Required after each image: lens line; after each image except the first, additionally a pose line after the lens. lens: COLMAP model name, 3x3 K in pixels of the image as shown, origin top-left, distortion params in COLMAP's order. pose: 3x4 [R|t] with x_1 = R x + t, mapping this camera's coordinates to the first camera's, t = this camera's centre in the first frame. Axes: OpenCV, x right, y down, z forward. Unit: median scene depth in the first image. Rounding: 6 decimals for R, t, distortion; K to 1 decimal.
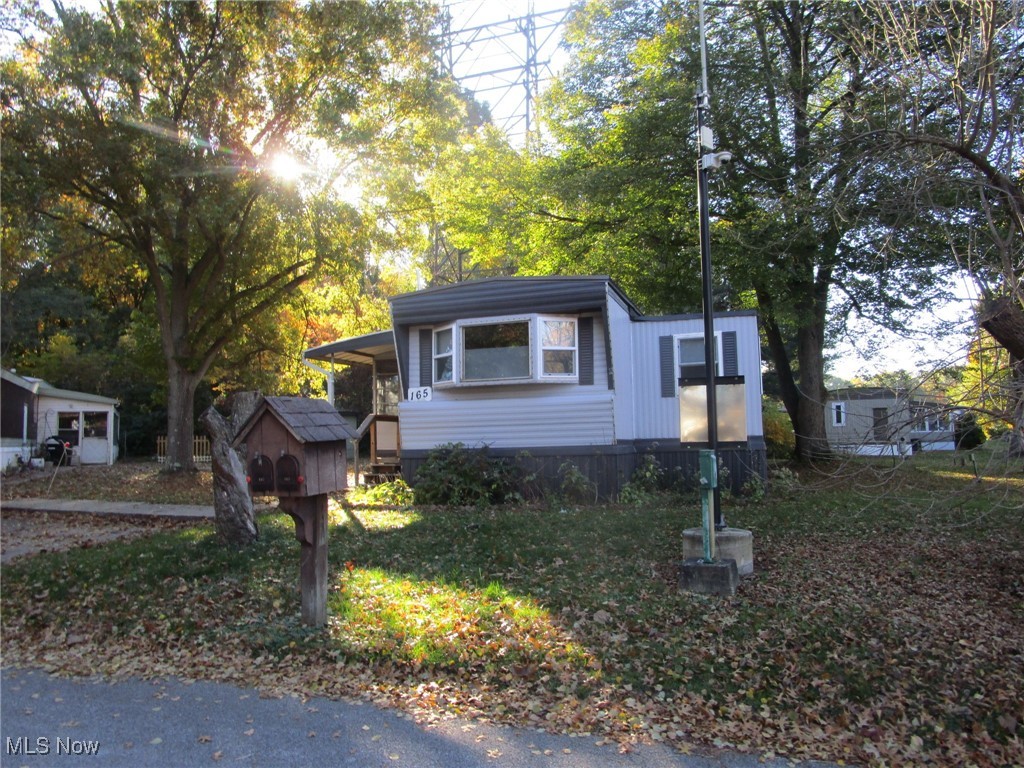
lens RADIAL K [[723.3, 0, 506.4], [0, 723.3, 389.1], [0, 0, 1]] dist [-0.035644, 0.006770]
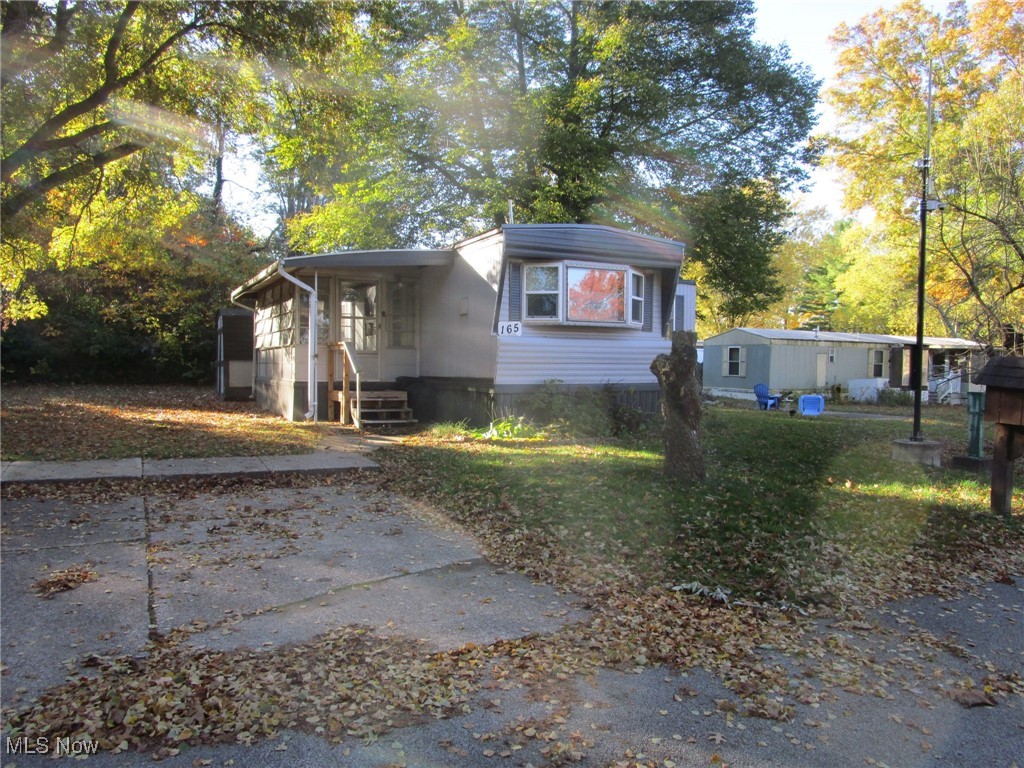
lens RADIAL K [[725.3, 0, 509.3], [0, 725.3, 388.7], [0, 0, 1]] dist [-0.038893, 0.015171]
pose [[0.711528, 0.009872, 0.702588, -0.854115], [-0.071207, 0.995767, 0.058121, 0.033157], [-0.699040, -0.091384, 0.709219, 0.305420]]
